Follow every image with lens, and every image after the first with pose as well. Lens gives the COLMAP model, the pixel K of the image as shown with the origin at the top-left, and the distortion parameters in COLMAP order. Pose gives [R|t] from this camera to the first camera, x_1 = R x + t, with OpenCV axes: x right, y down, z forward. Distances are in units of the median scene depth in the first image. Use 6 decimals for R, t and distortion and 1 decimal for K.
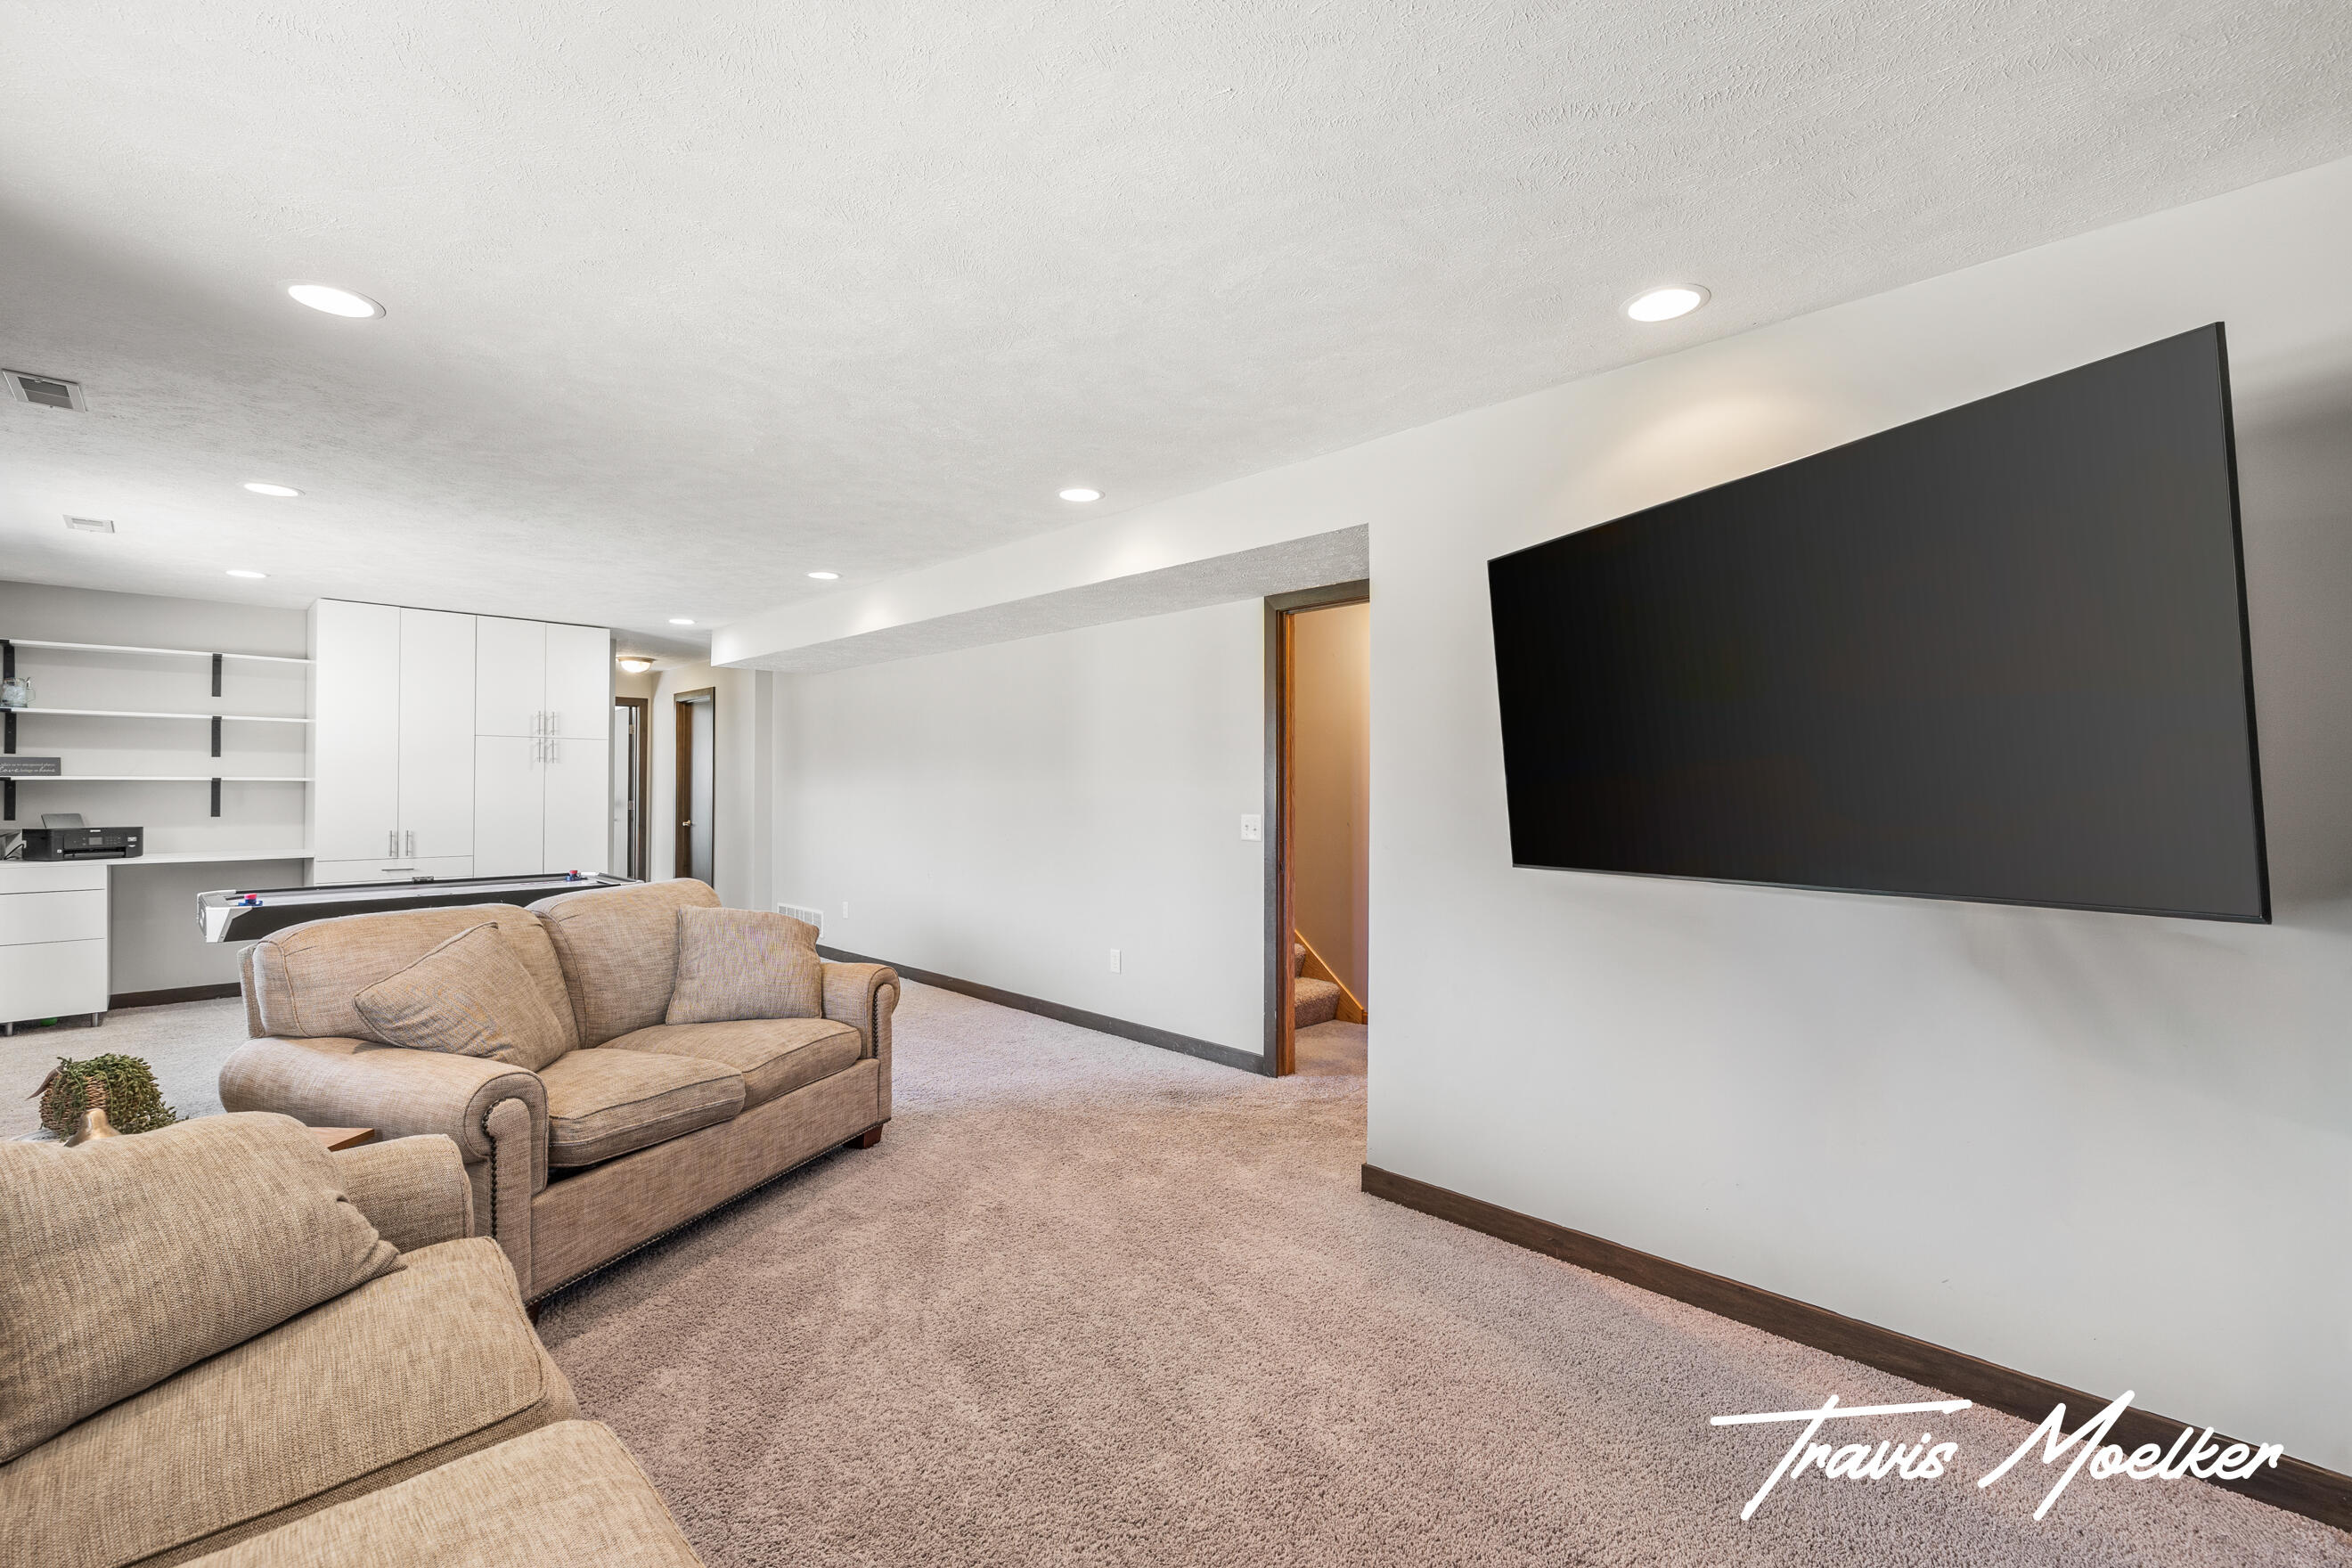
lens RADIAL K [[1000.5, 0, 1175.5], [0, 1000.5, 782.2], [0, 0, 1]] dist [-0.001835, -0.000158]
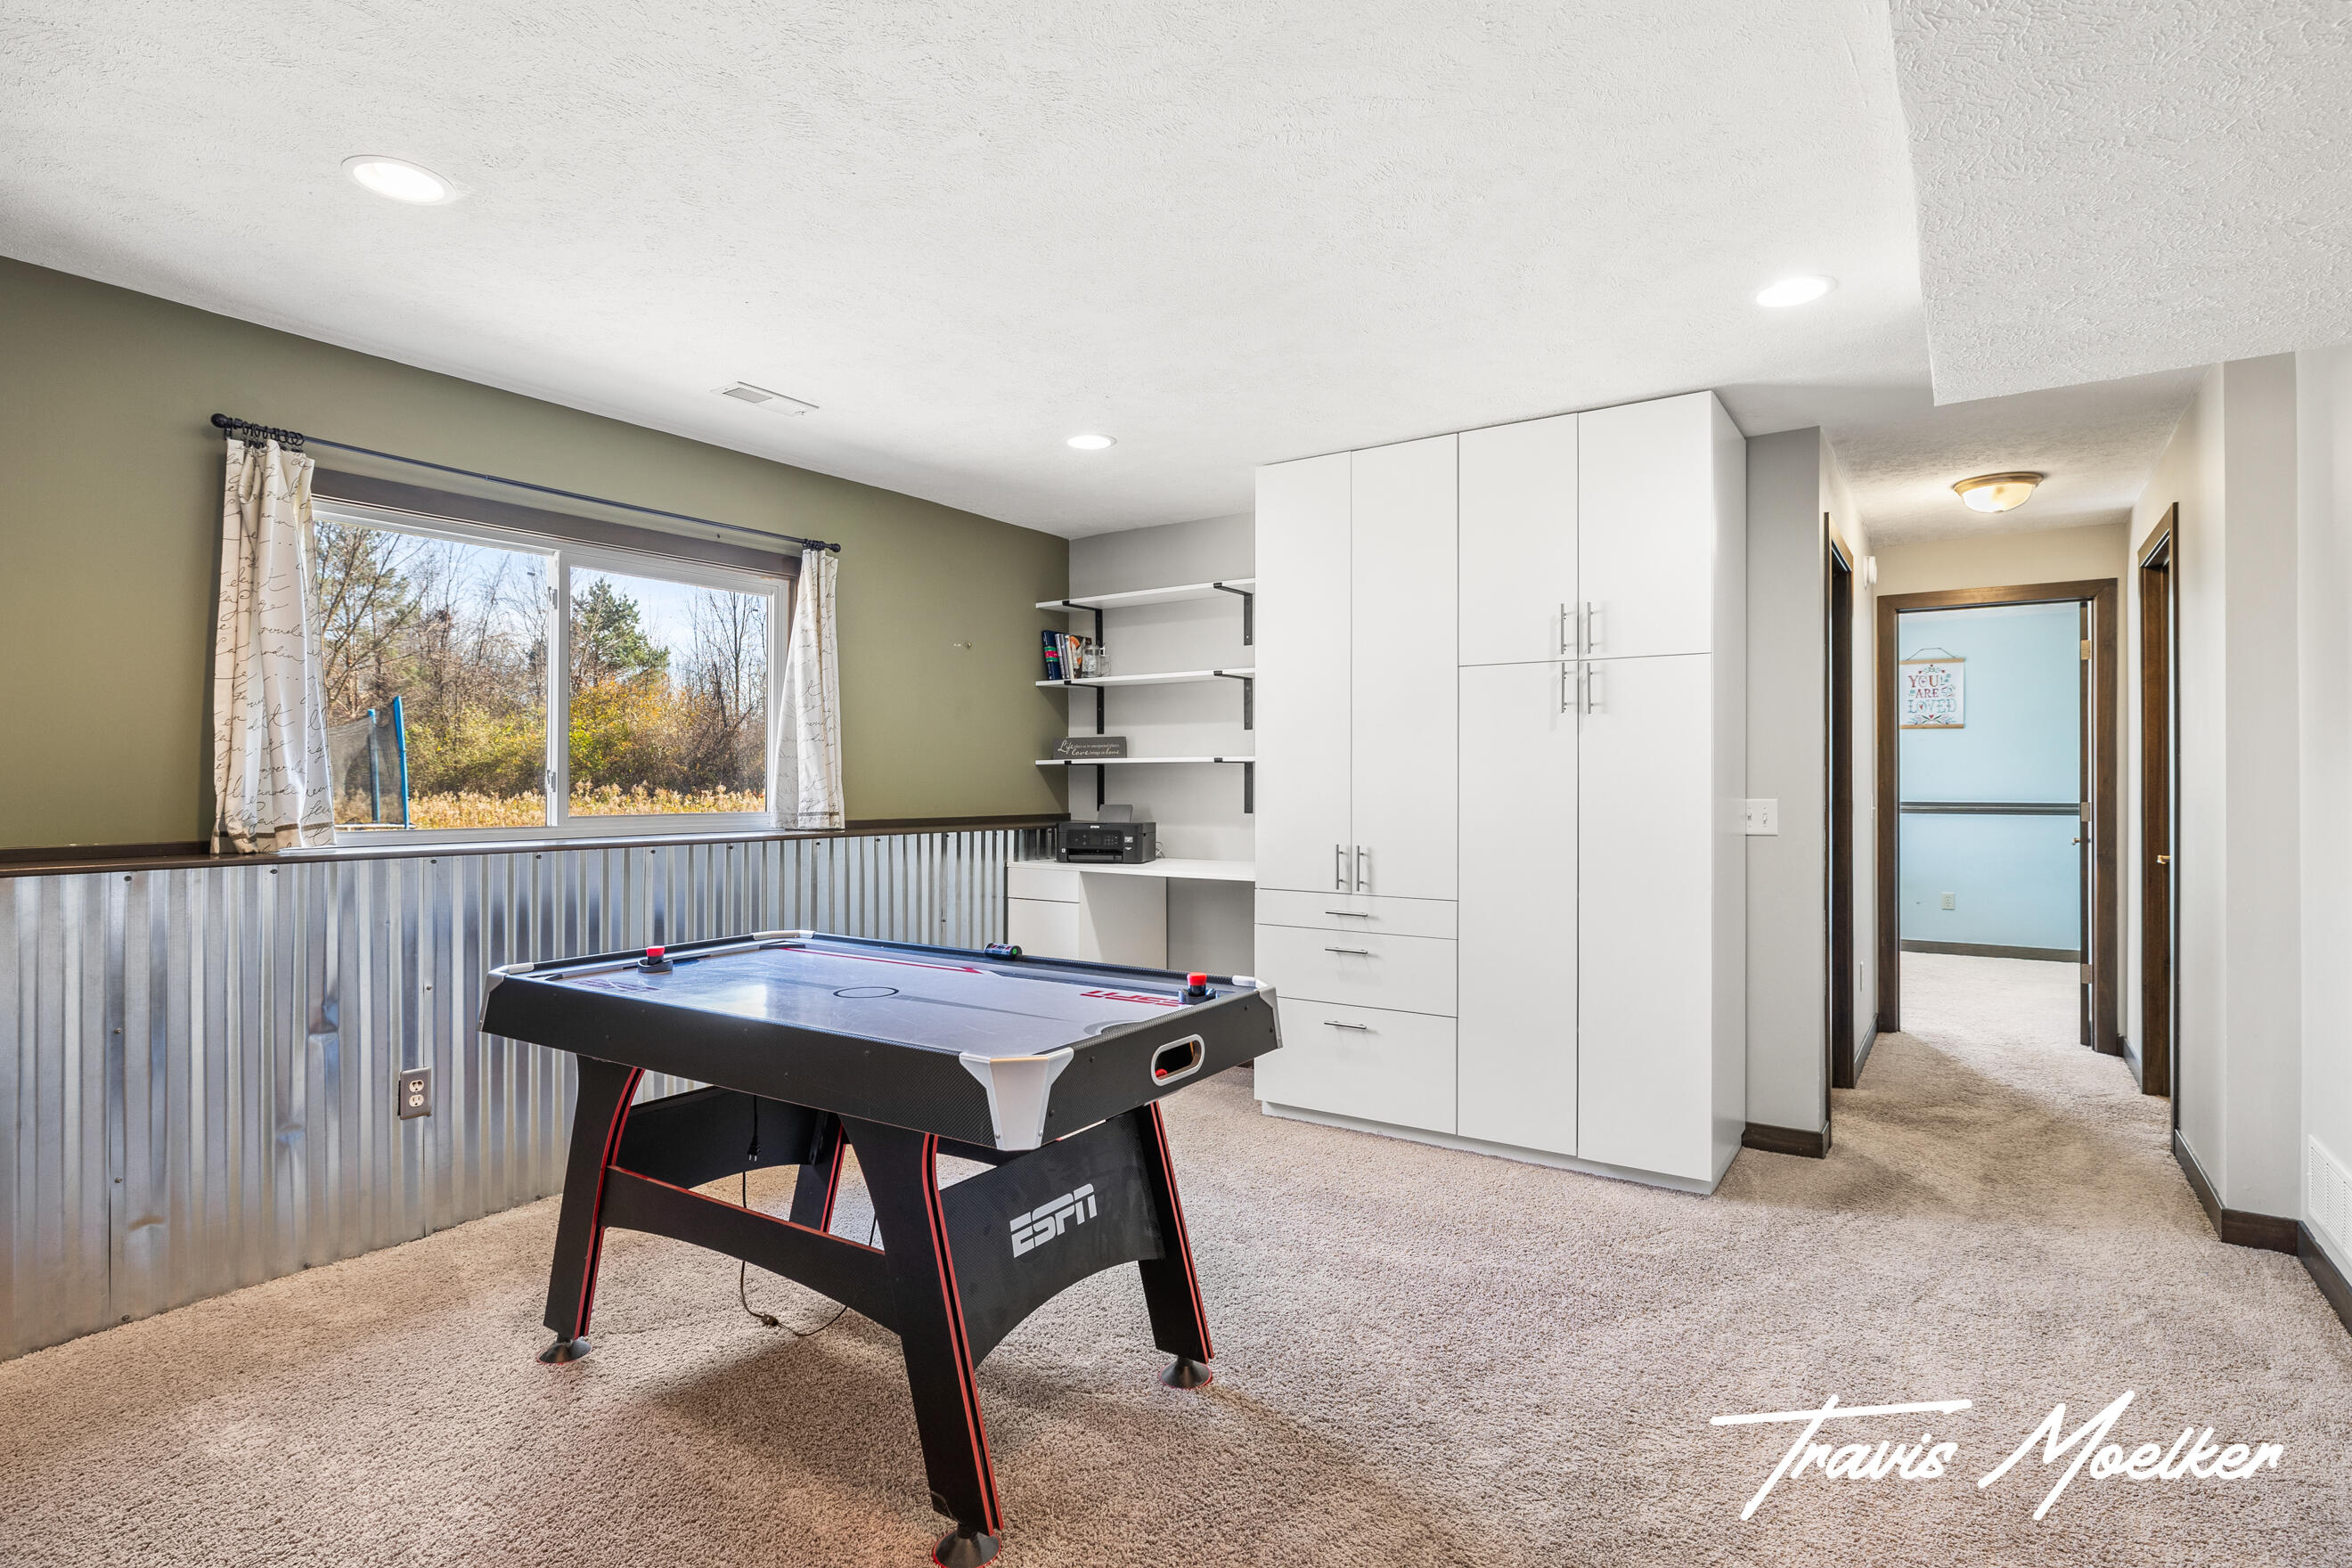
lens RADIAL K [[1157.8, 0, 1165.7], [0, 1157.8, 783.4], [0, 0, 1]] dist [-0.003671, -0.000299]
pose [[0.197044, 0.000005, -0.980395, -0.169598], [0.004302, 0.999990, 0.000870, 0.013702], [0.980385, -0.004389, 0.197042, 0.840618]]
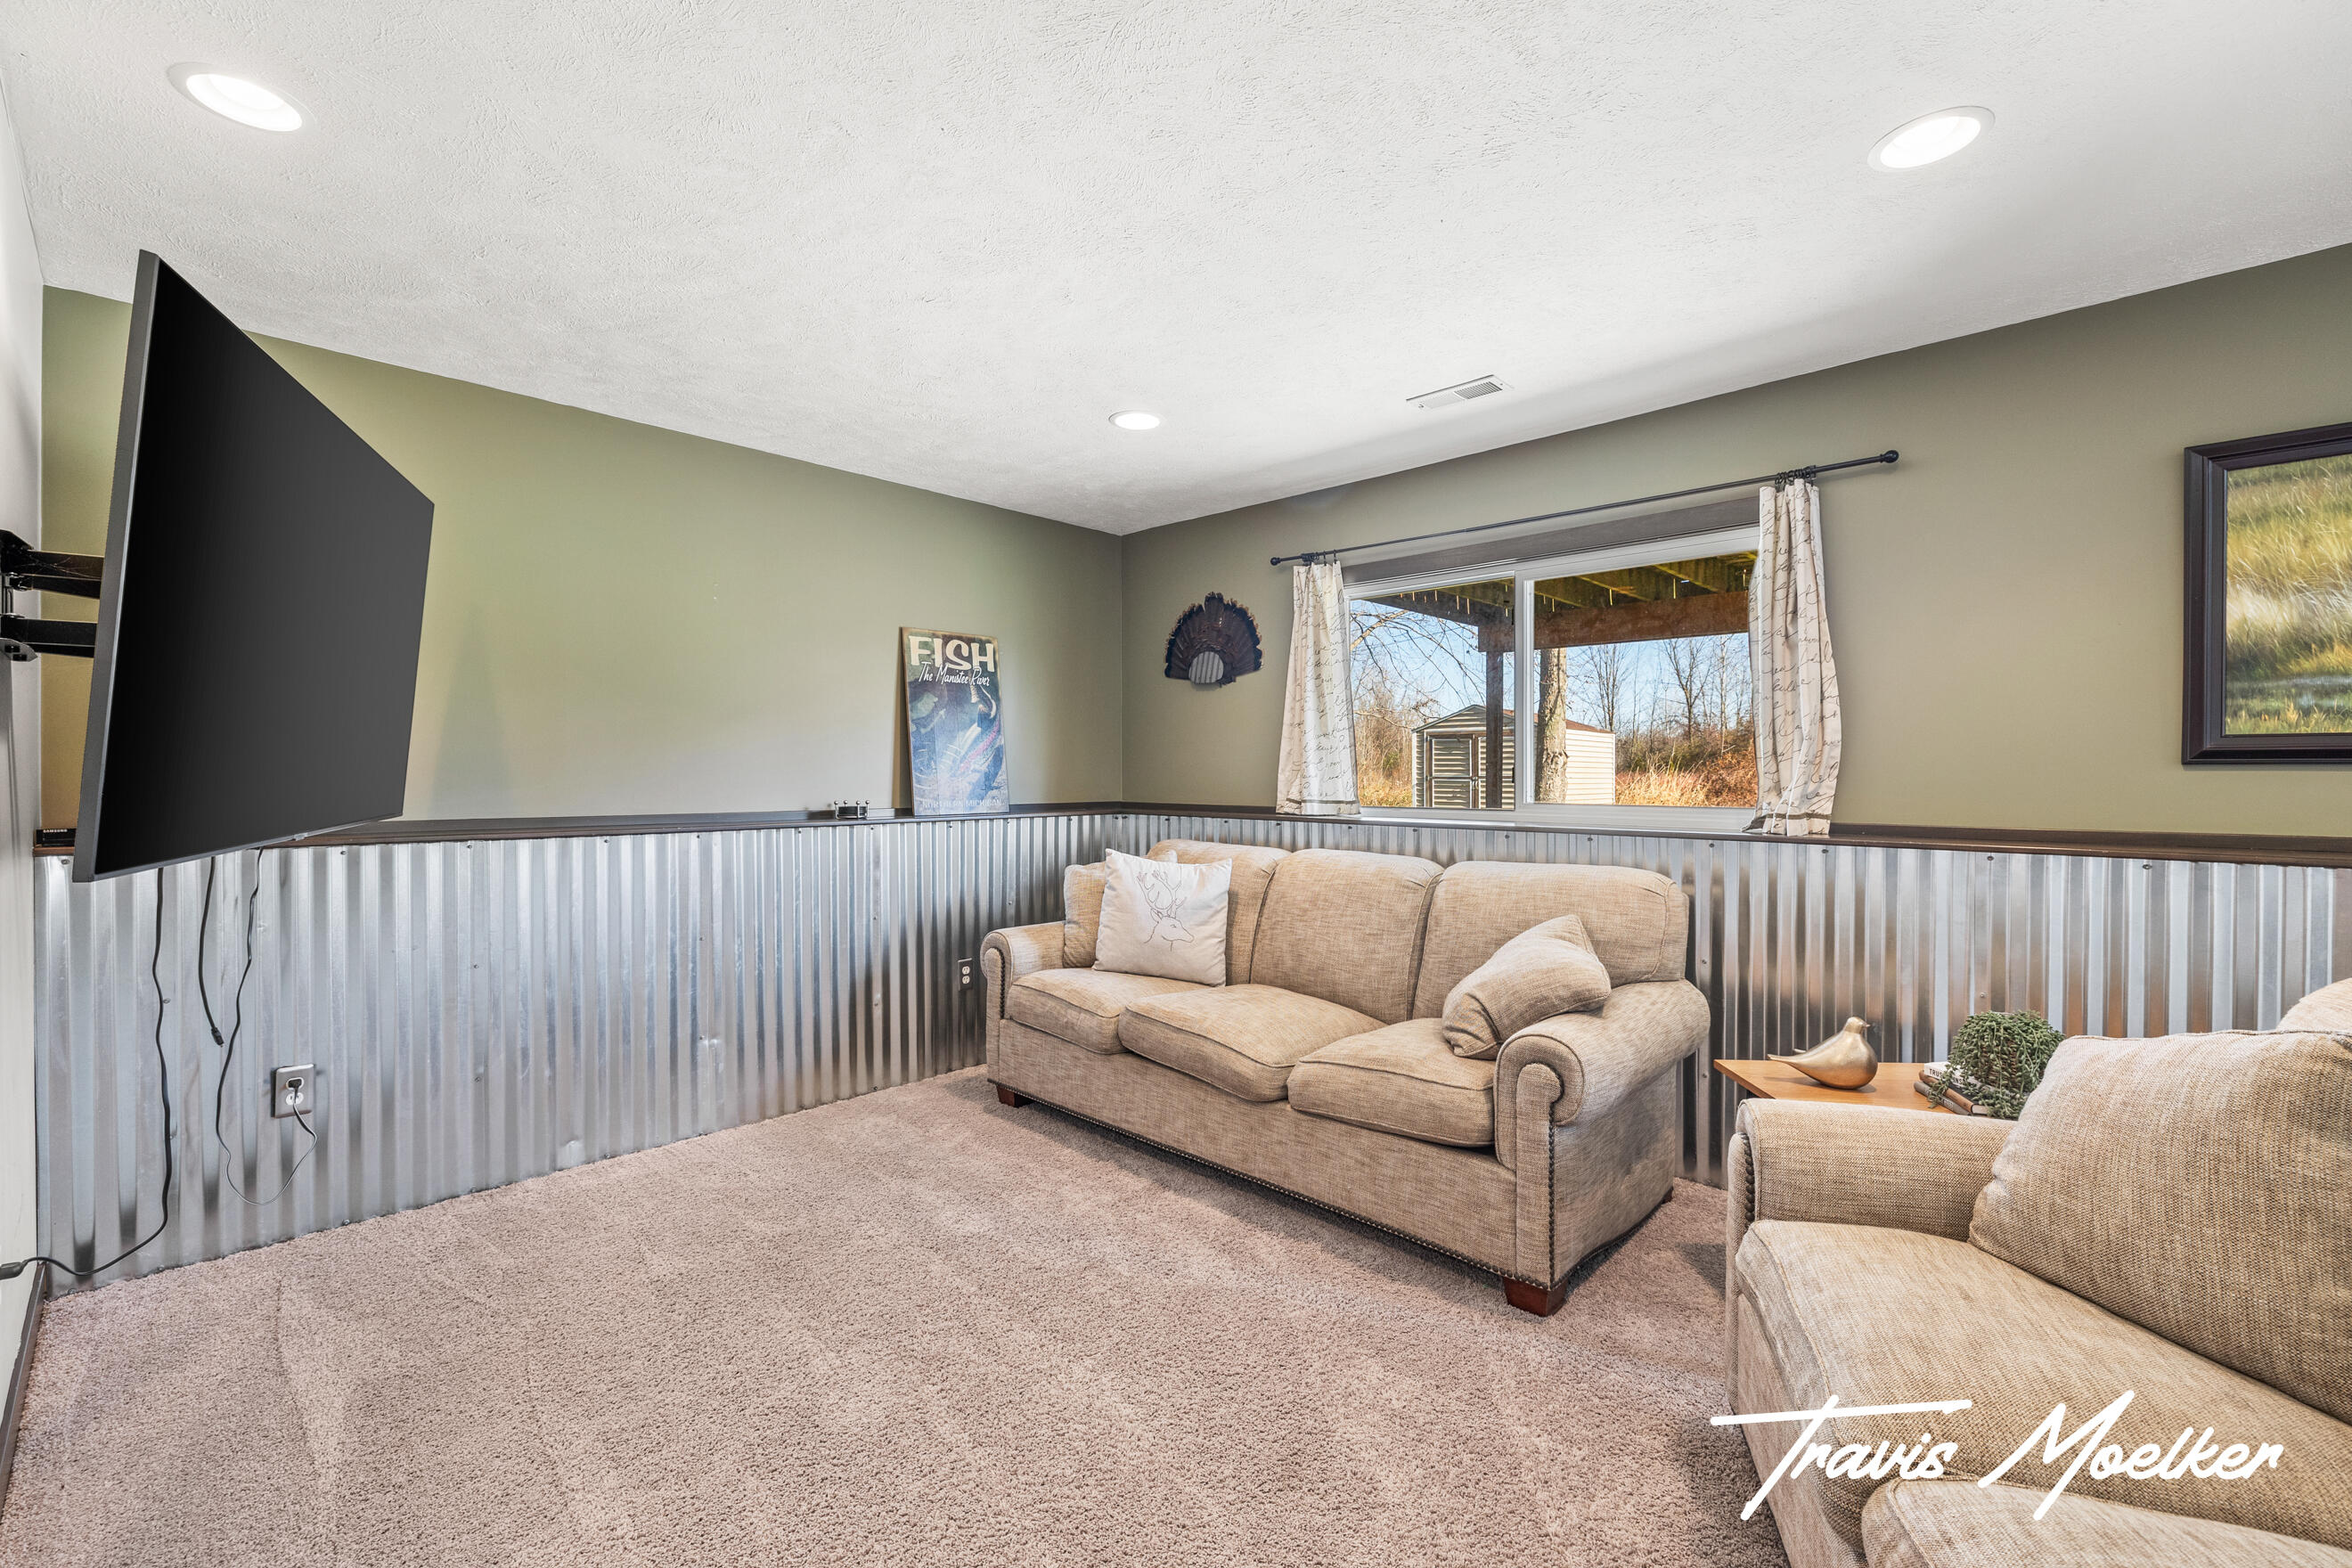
lens RADIAL K [[1000.5, 0, 1162.0], [0, 1000.5, 780.0], [0, 0, 1]] dist [-0.001835, -0.000158]
pose [[-0.997924, -0.005141, -0.064204, -0.982257], [-0.005520, 0.999968, 0.005731, 0.014799], [0.064173, 0.006074, -0.997920, 1.645155]]
